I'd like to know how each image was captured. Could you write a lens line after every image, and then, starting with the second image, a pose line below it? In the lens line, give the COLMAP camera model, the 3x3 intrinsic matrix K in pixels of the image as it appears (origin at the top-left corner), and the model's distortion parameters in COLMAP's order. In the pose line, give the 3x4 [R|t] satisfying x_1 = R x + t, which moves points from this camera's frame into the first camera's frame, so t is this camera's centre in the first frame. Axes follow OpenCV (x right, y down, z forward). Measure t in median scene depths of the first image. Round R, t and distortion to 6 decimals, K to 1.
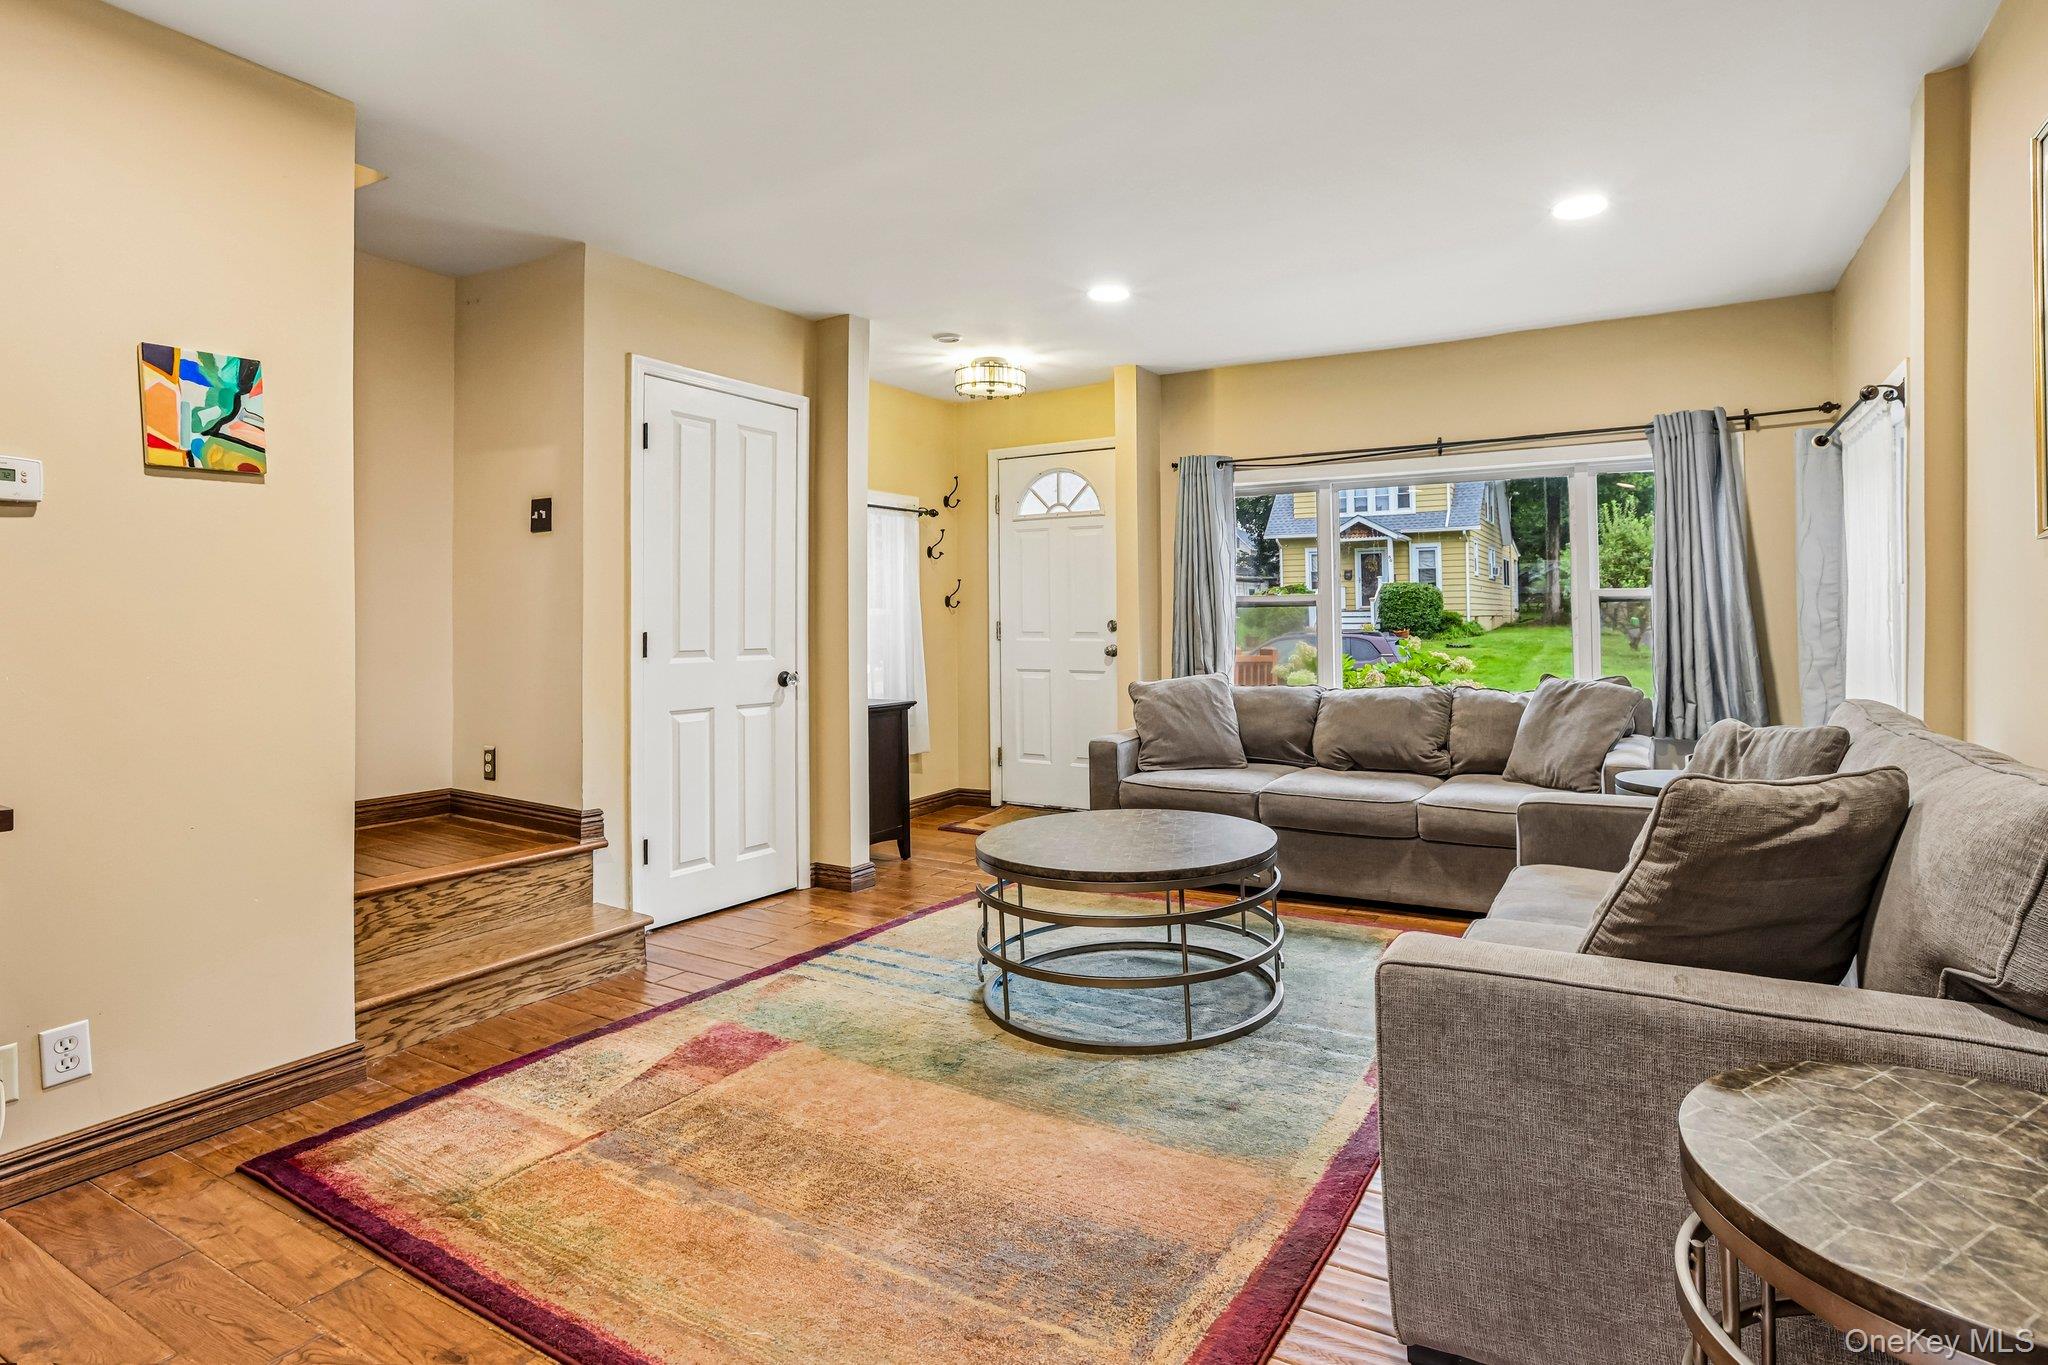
lens RADIAL K [[1103.2, 0, 982.9], [0, 1103.2, 685.8], [0, 0, 1]] dist [-0.061544, 0.048421]
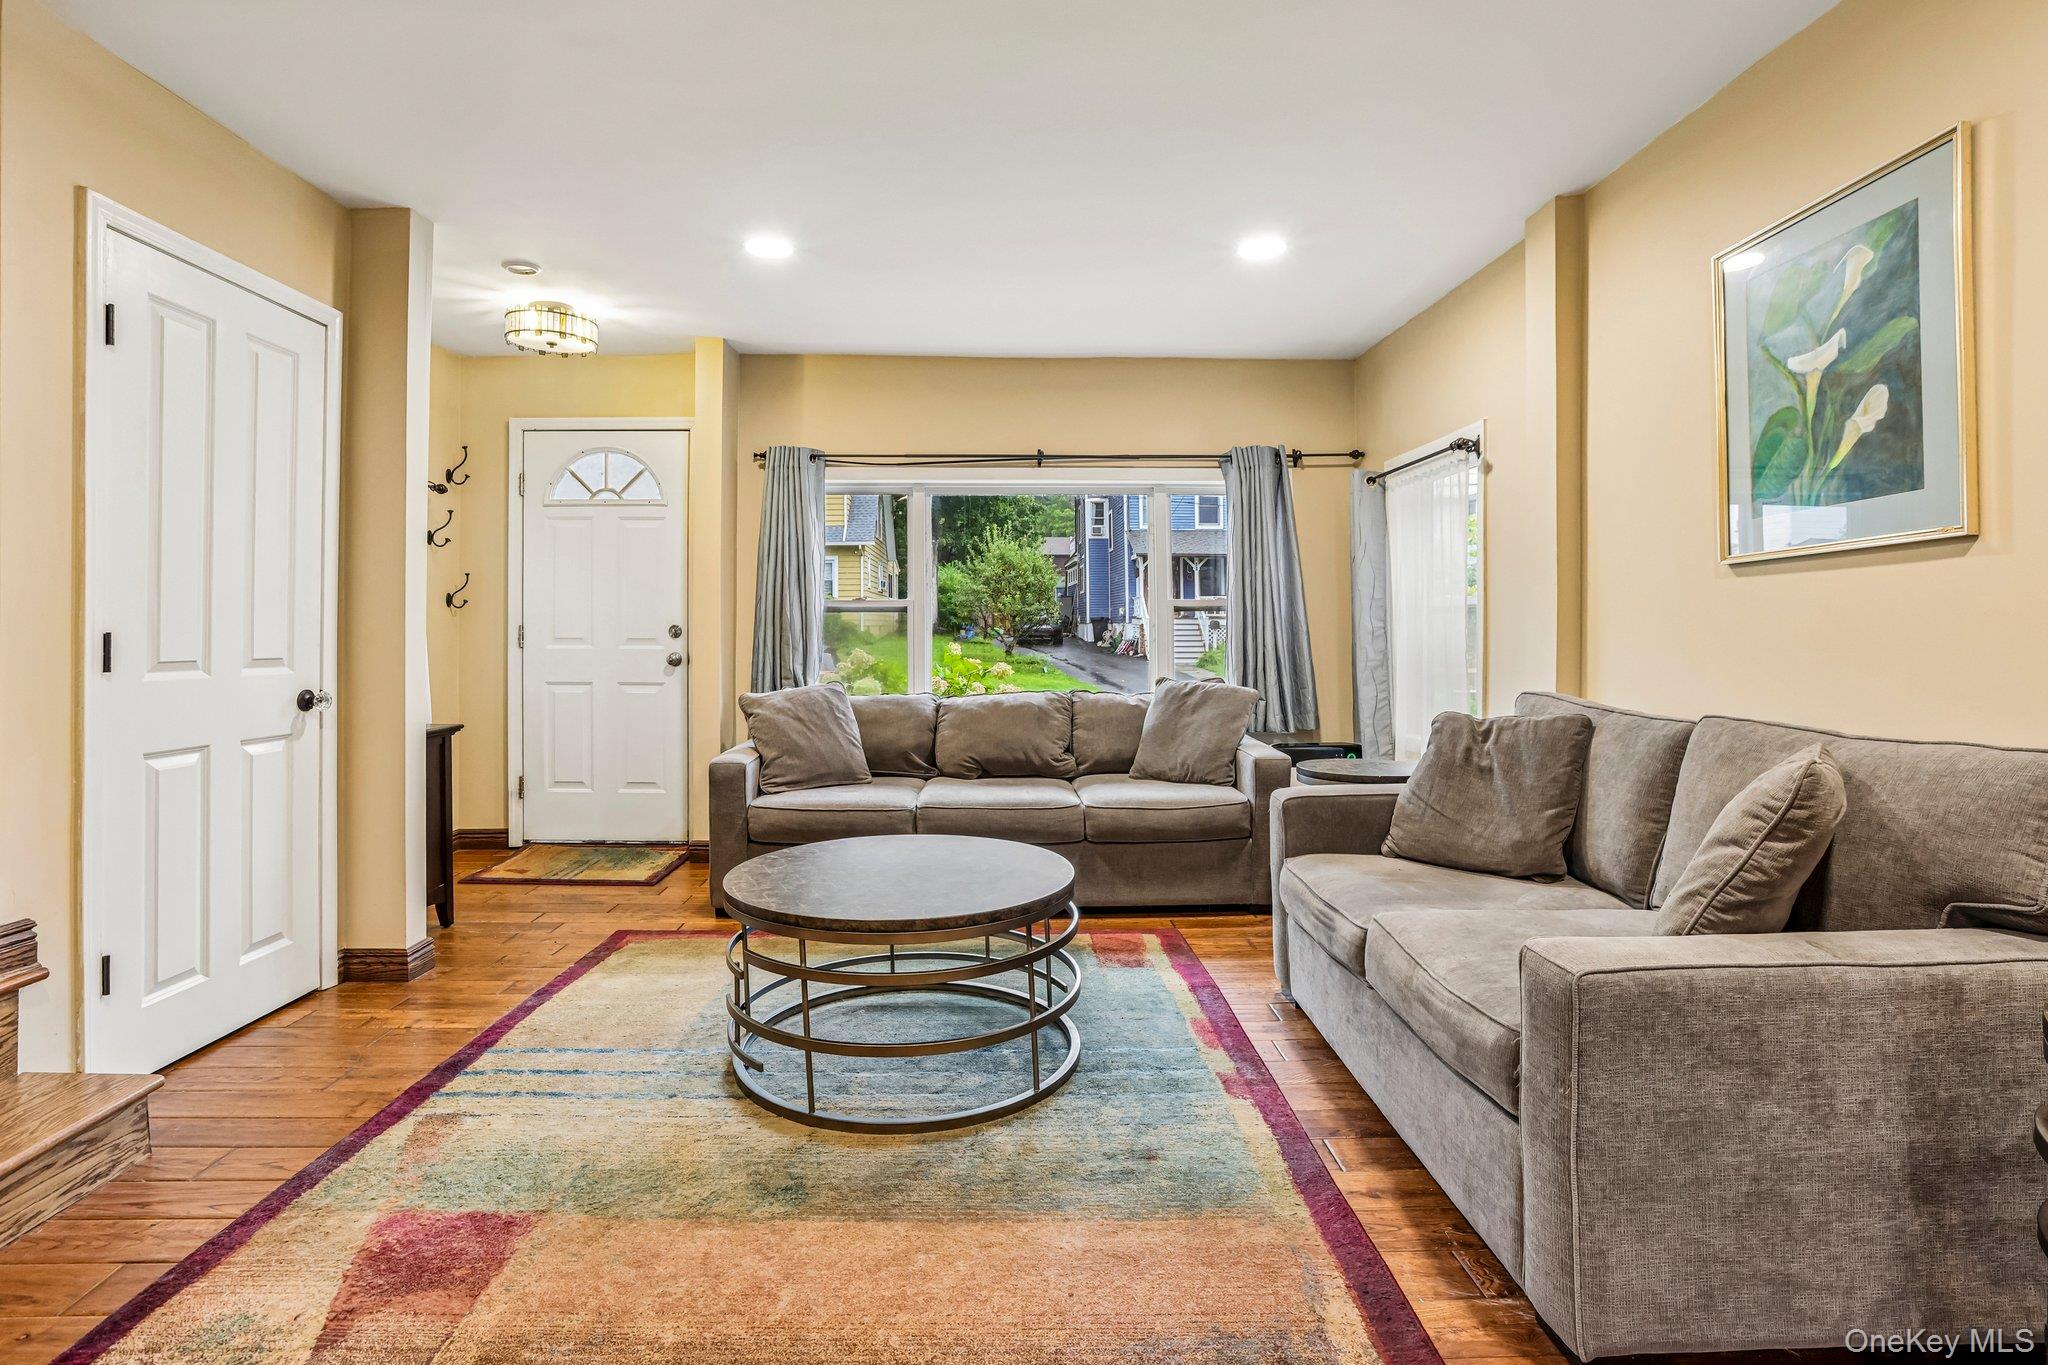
lens RADIAL K [[1103.2, 0, 982.9], [0, 1103.2, 685.8], [0, 0, 1]] dist [-0.061544, 0.048421]
pose [[0.834311, -0.019107, 0.550963, -0.220289], [0.024170, 0.999706, -0.001931, -0.004103], [-0.550764, 0.014928, 0.834527, 0.180268]]
